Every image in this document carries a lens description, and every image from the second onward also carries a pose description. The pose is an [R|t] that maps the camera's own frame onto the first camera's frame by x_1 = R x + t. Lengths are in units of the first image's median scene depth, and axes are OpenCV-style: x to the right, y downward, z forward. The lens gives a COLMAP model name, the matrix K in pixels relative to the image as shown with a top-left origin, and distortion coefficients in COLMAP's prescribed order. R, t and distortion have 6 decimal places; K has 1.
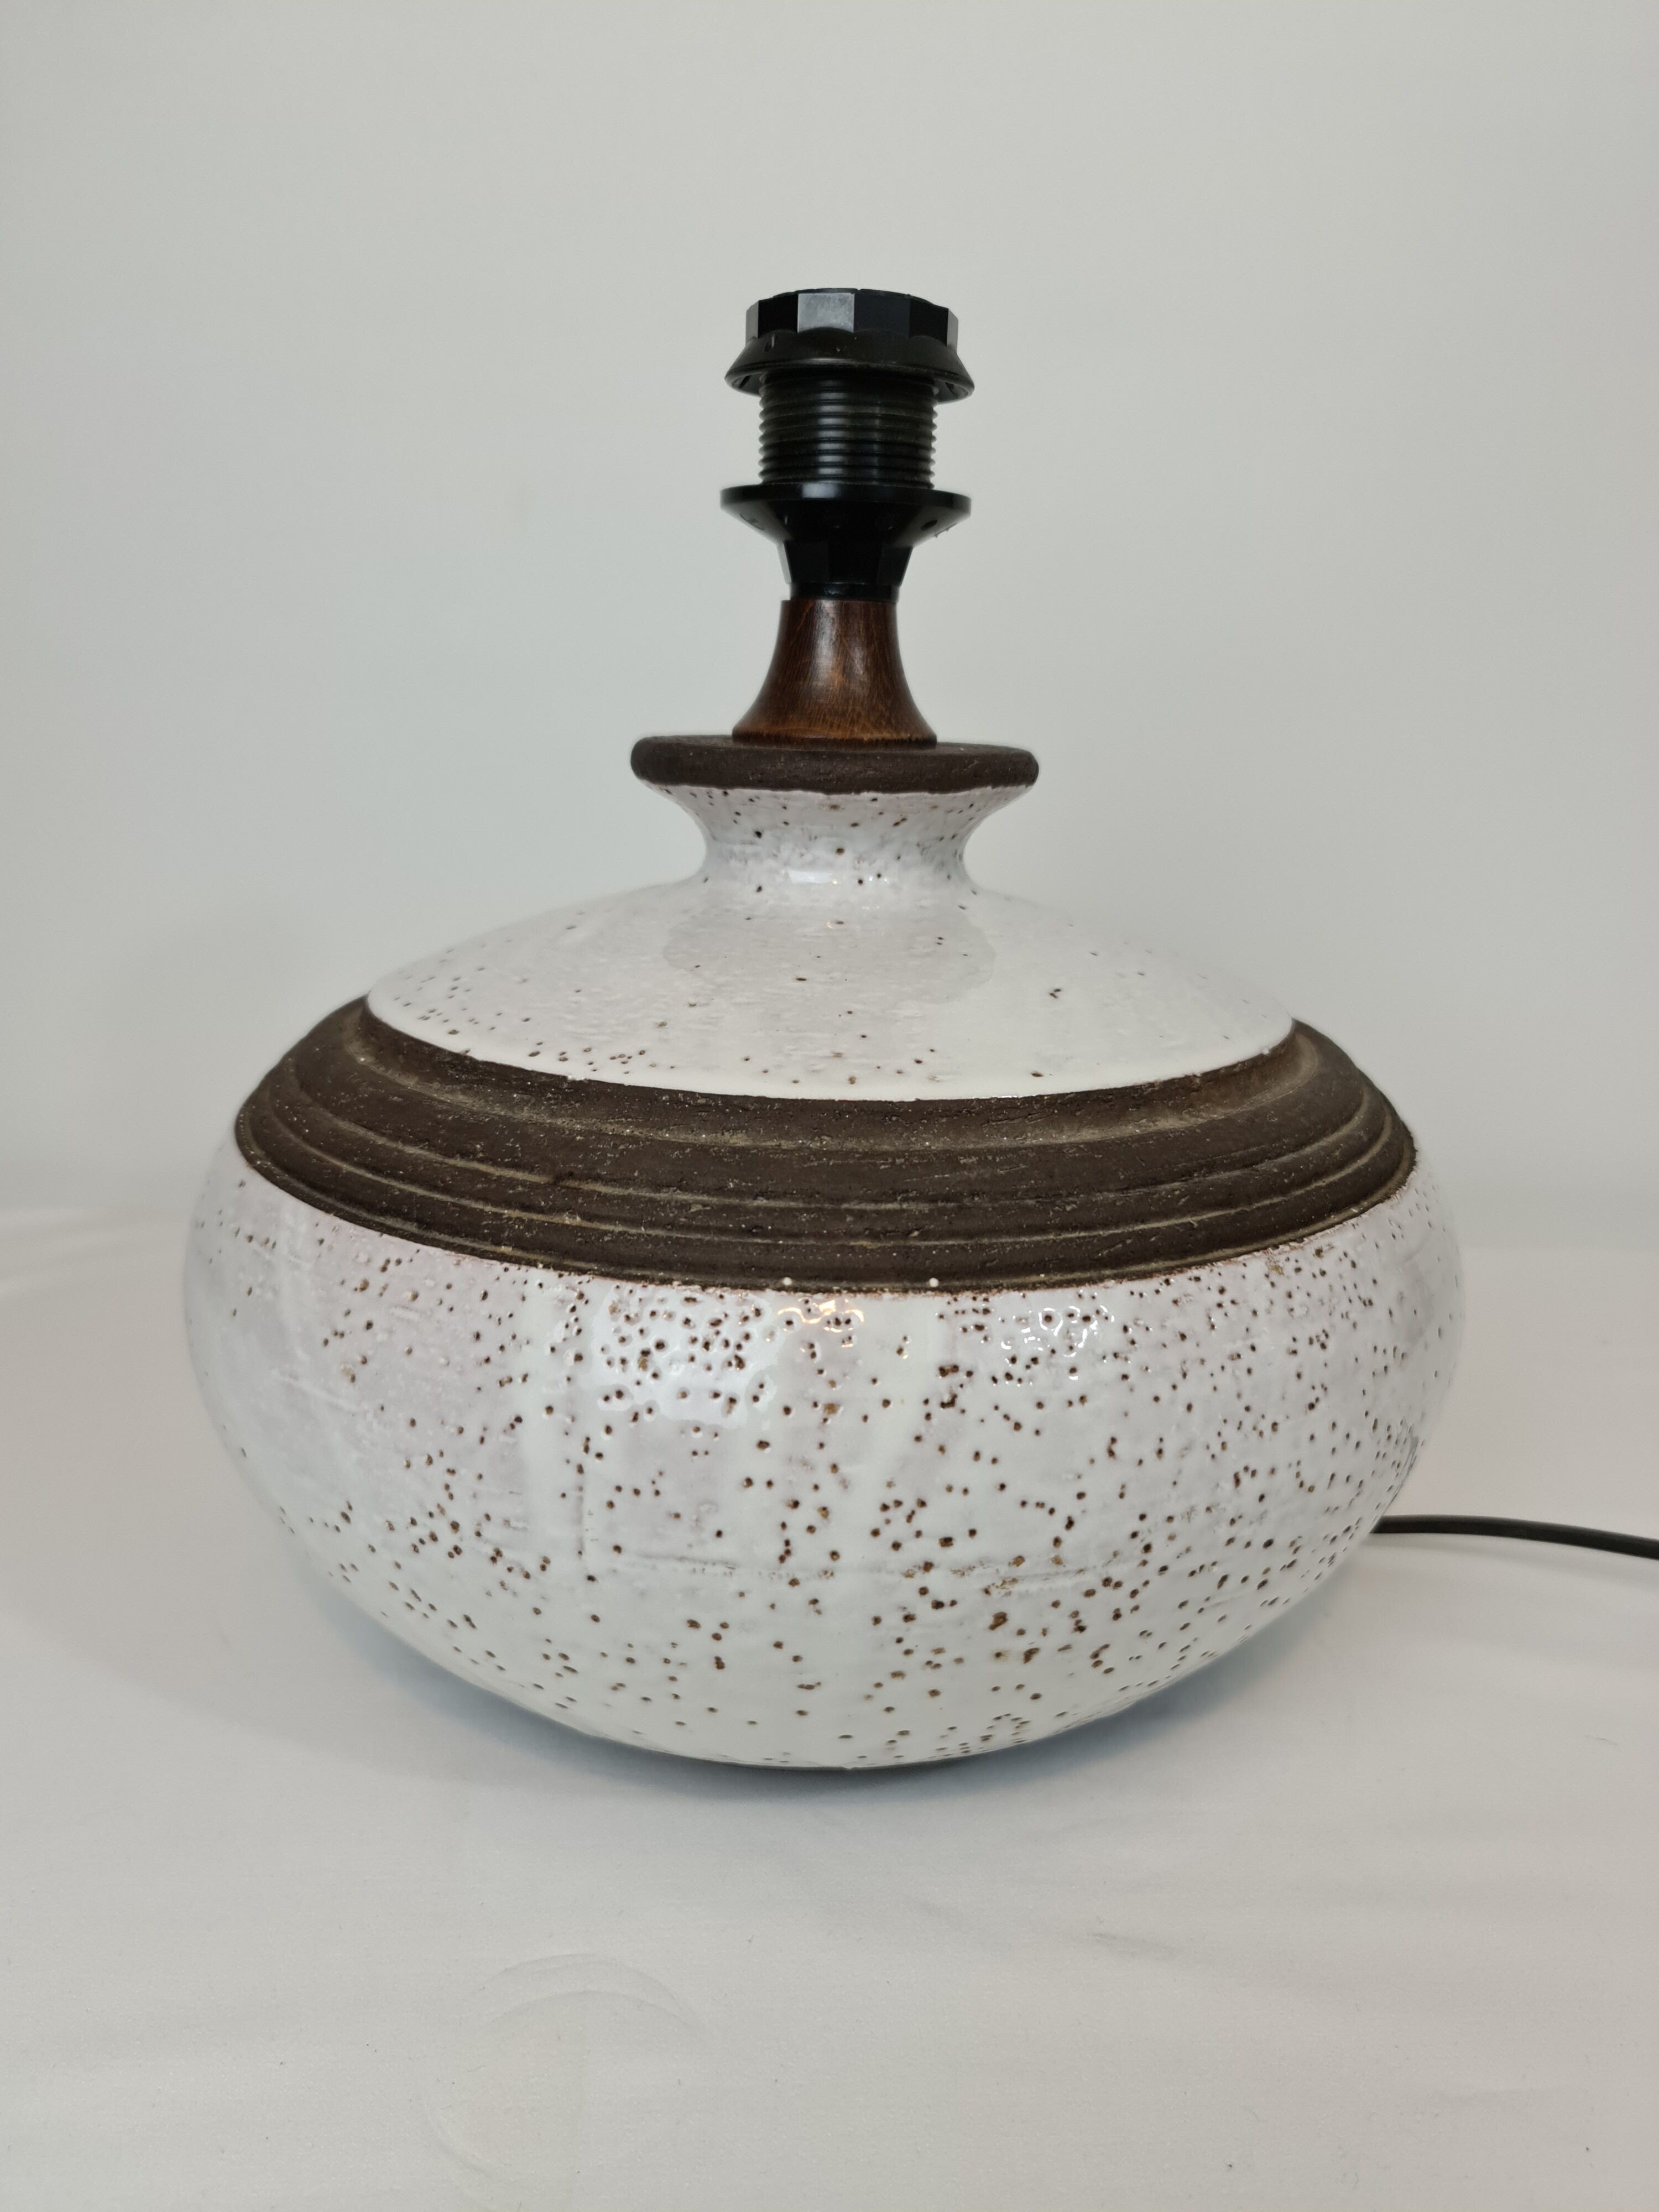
lens RADIAL K [[1611.6, 0, 802.0], [0, 1611.6, 1108.1], [0, 0, 1]] dist [0.004514, -0.004137]
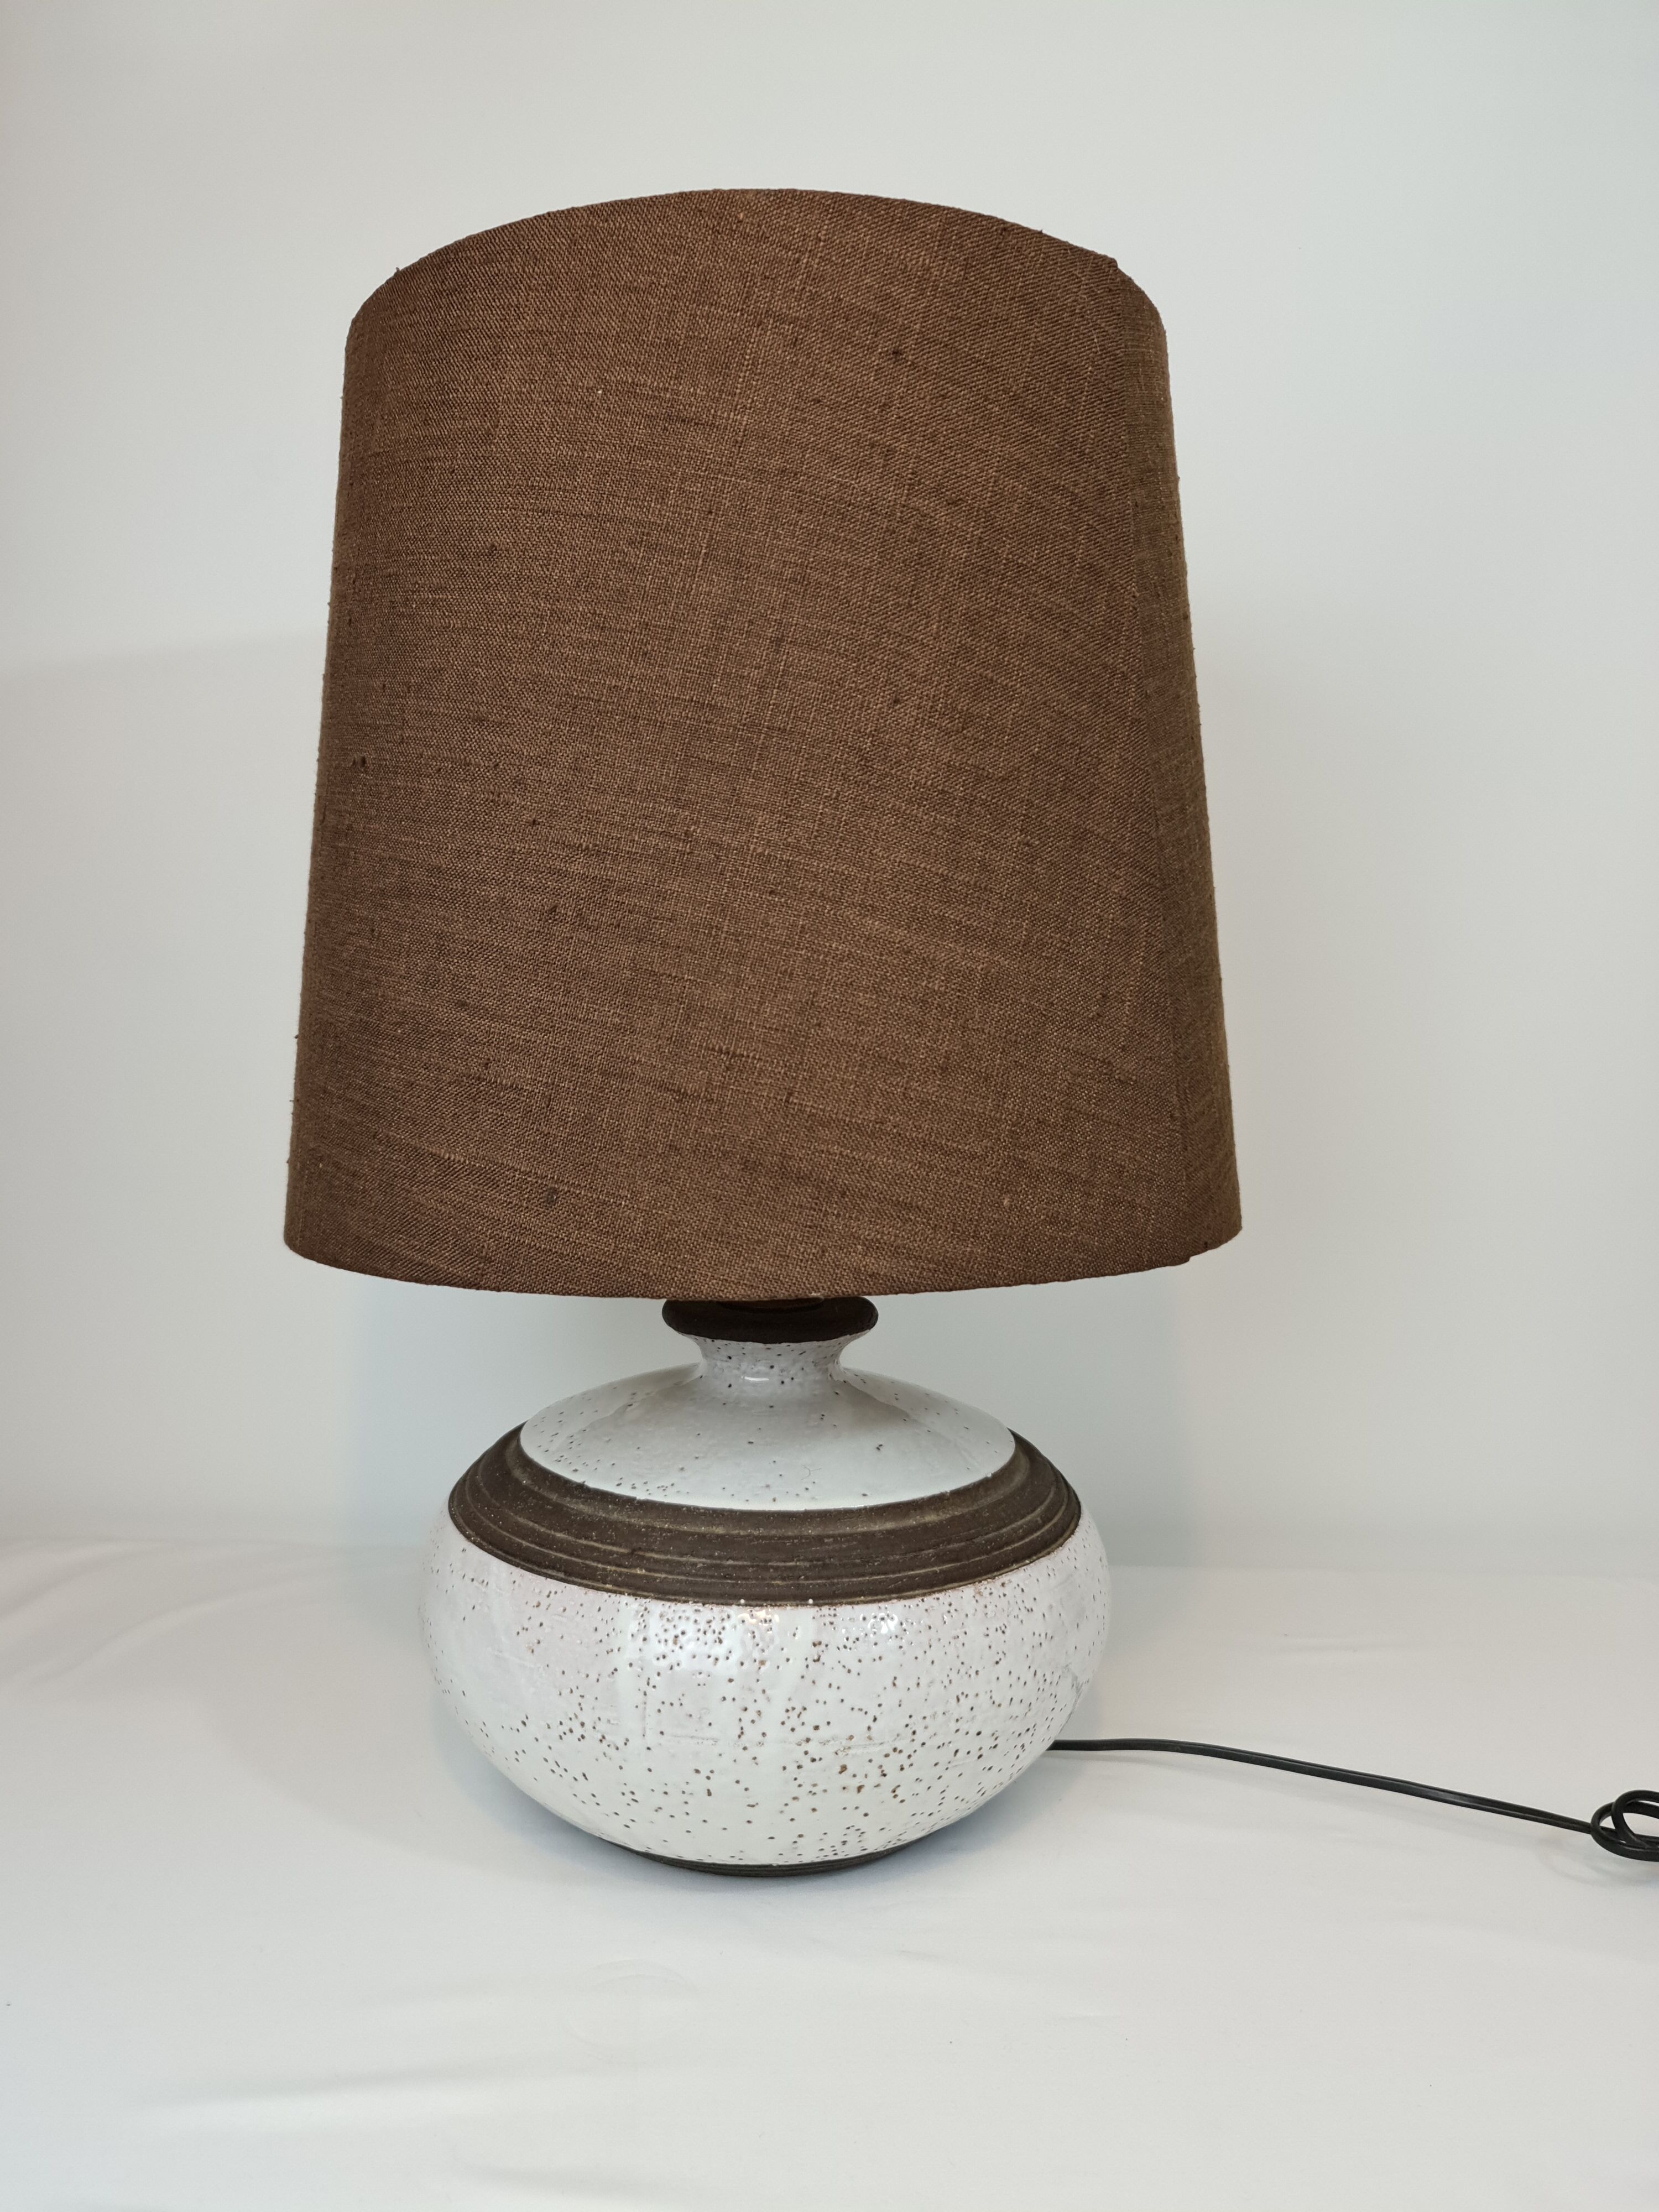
lens RADIAL K [[1611.6, 0, 802.0], [0, 1611.6, 1108.1], [0, 0, 1]] dist [0.004514, -0.004137]
pose [[0.999804, 0.000407, 0.019798, 0.026376], [0.003133, 0.983949, -0.178424, -0.150169], [-0.019553, 0.178451, 0.983755, -1.186344]]
